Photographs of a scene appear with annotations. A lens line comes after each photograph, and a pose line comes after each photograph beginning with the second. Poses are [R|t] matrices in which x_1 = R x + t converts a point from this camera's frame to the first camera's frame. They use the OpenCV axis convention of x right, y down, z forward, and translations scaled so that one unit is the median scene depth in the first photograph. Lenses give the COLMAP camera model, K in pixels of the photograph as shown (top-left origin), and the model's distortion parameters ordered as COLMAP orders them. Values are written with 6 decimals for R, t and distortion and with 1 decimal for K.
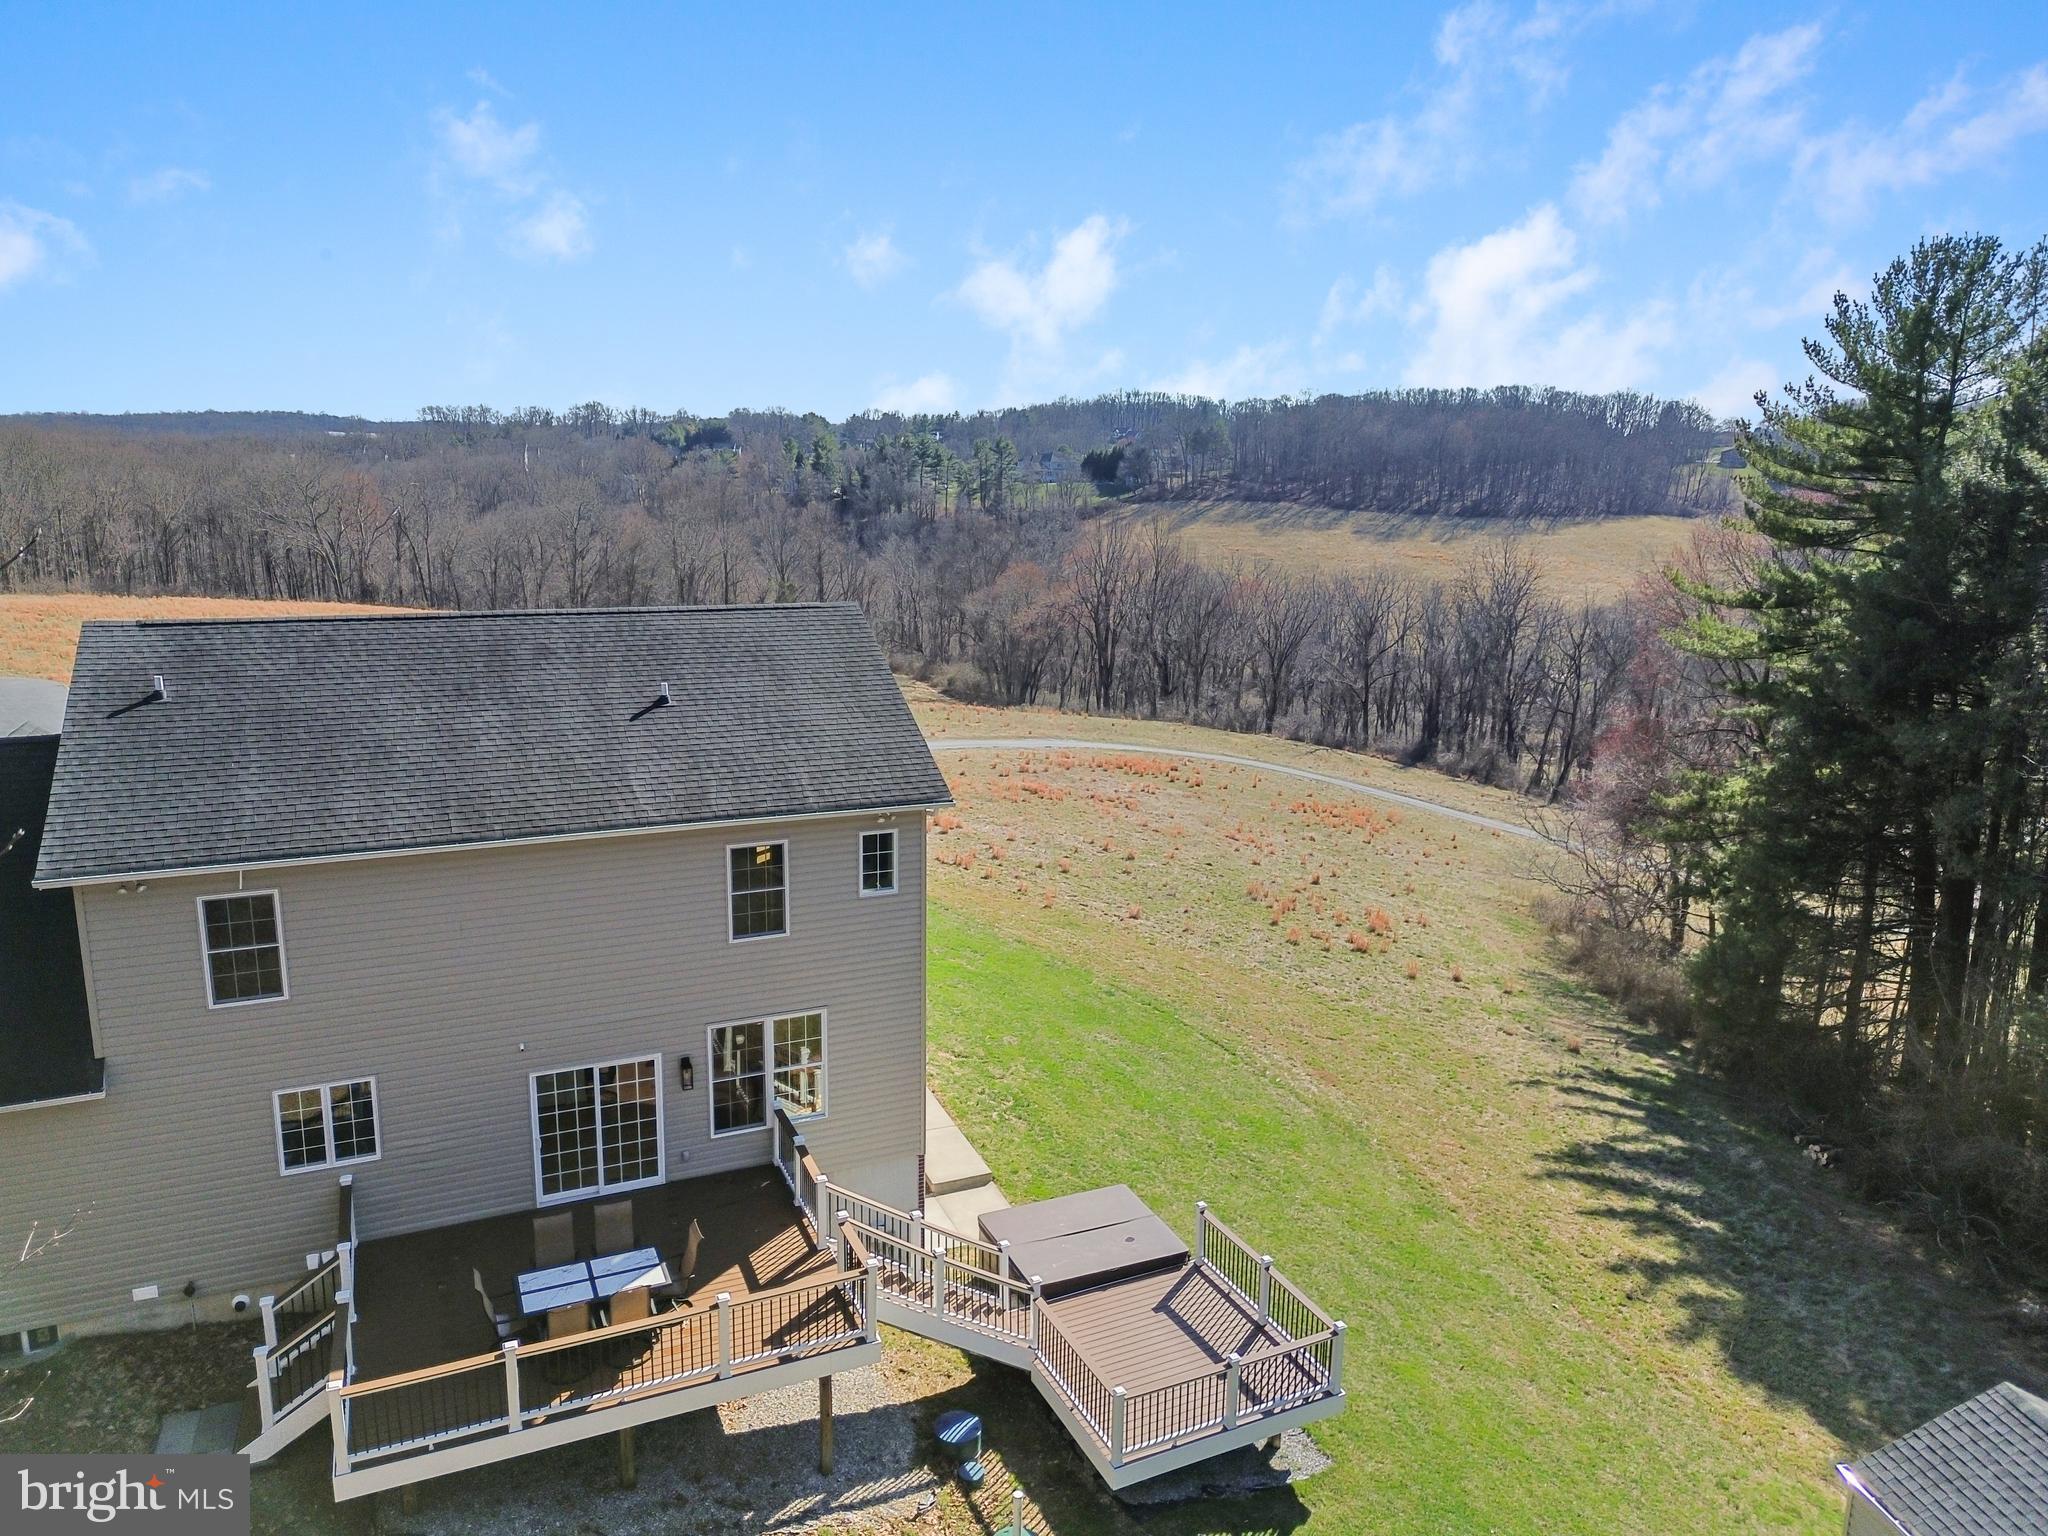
lens RADIAL K [[1439.1, 0, 1028.8], [0, 1439.1, 760.8], [0, 0, 1]] dist [0.060599, -0.007243]
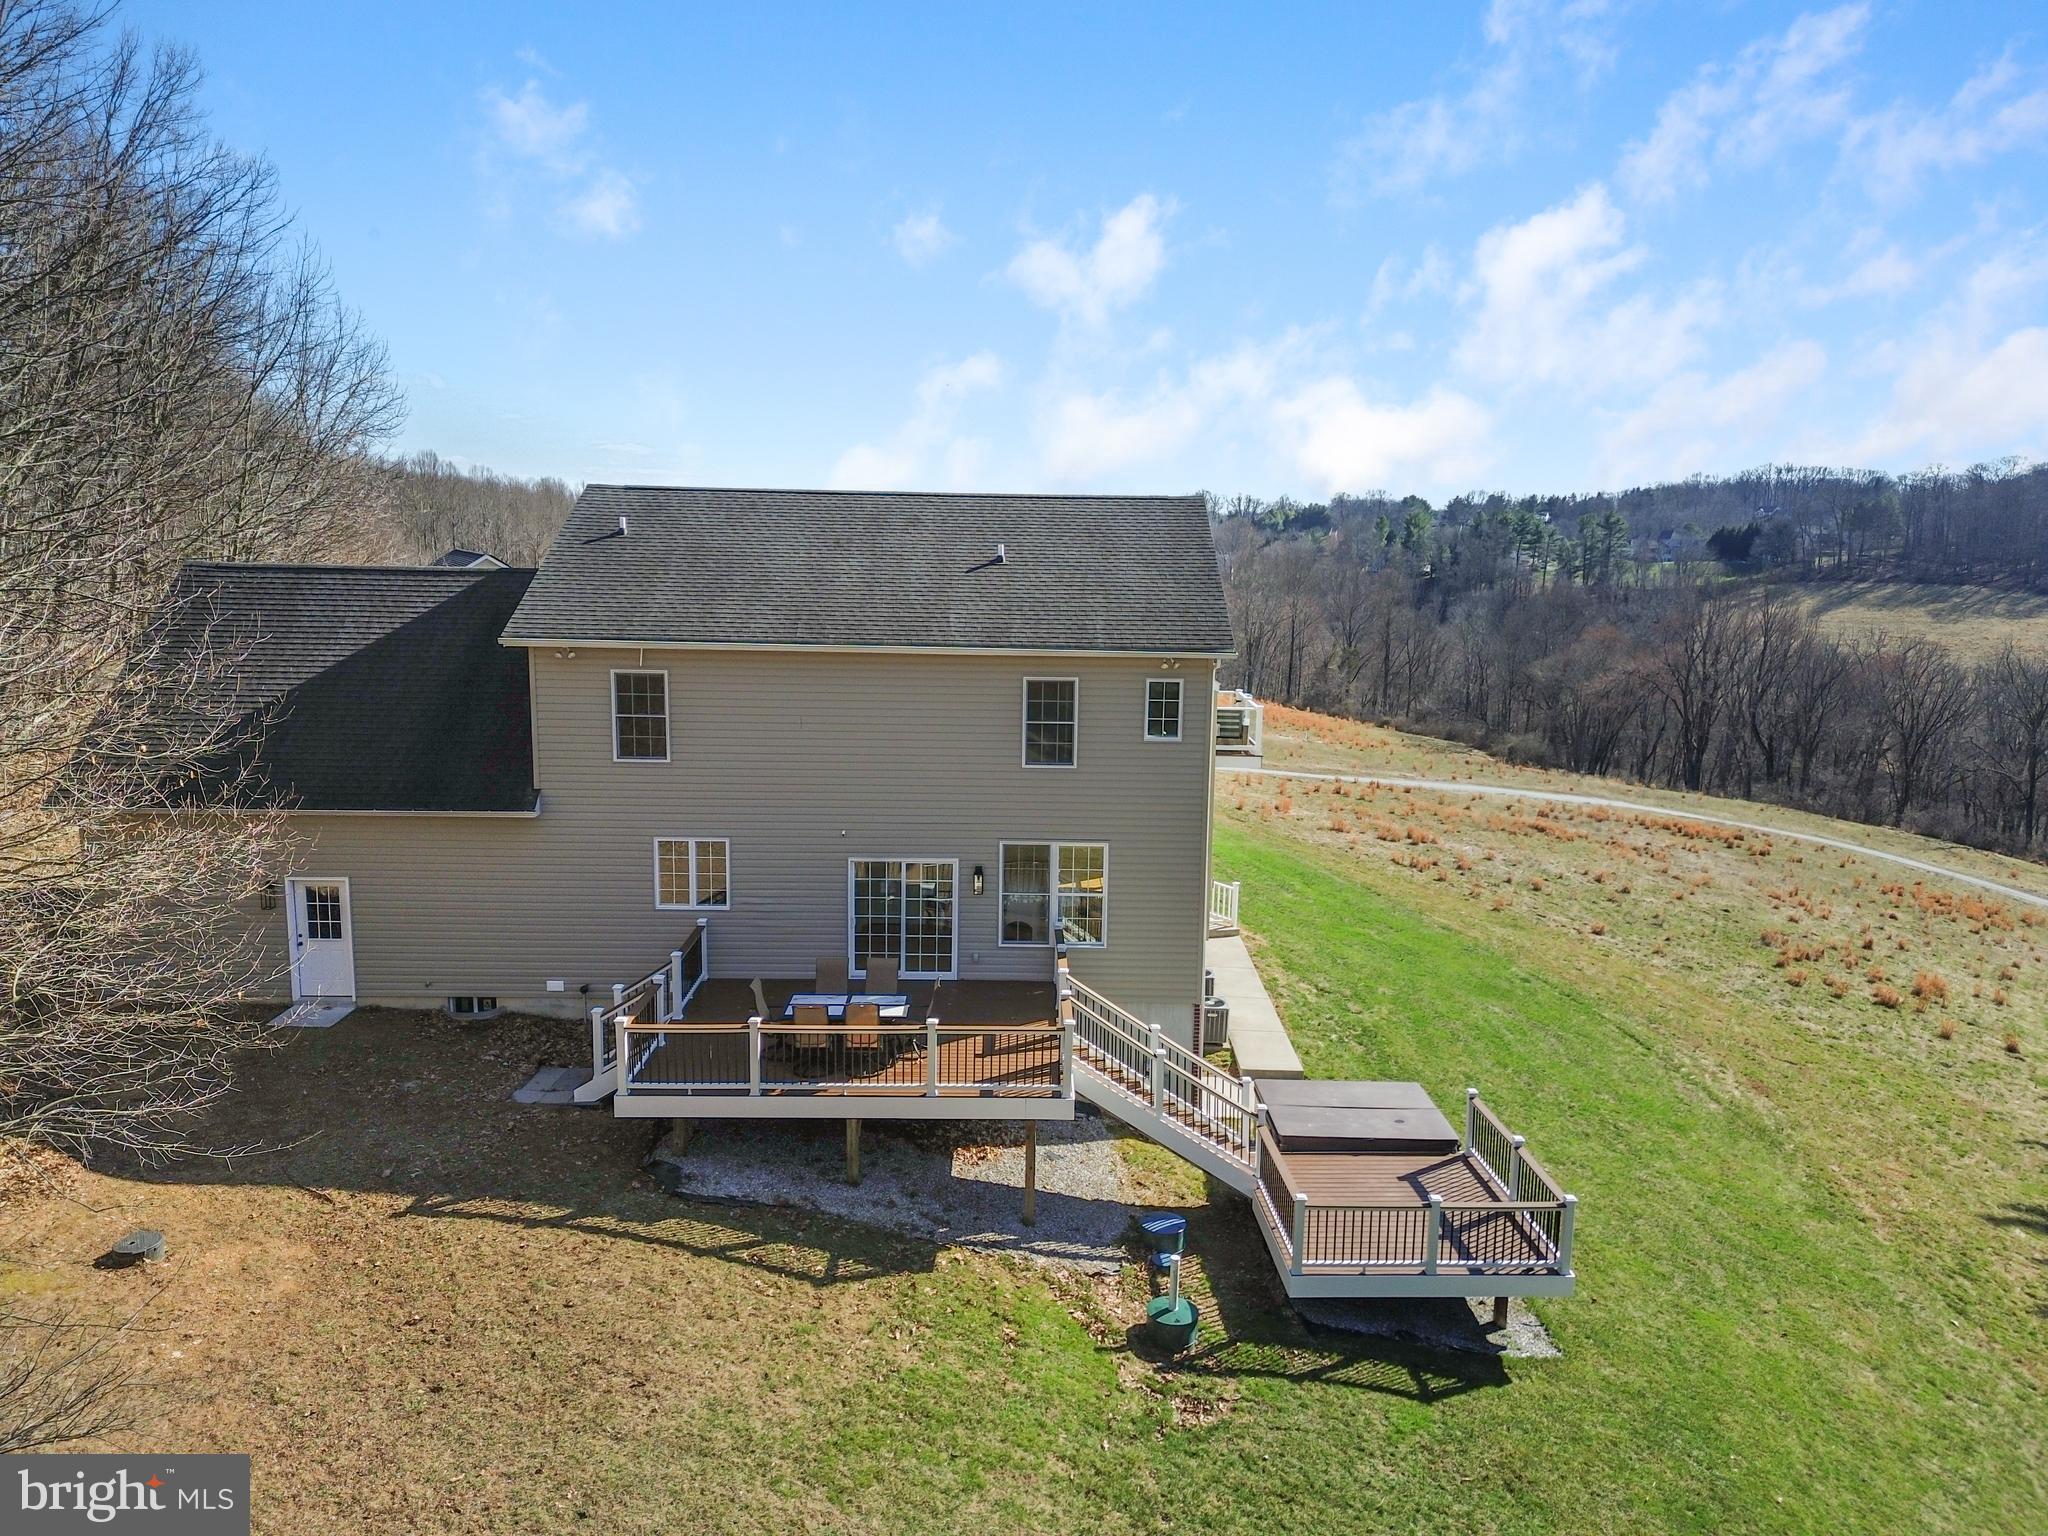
lens RADIAL K [[1421.4, 0, 1027.5], [0, 1421.4, 699.9], [0, 0, 1]] dist [0.157276, -0.167667]
pose [[0.927459, 0.054949, -0.369865, 0.197209], [-0.084562, 0.994340, -0.064321, 0.142501], [0.364237, 0.090931, 0.926856, -0.023210]]
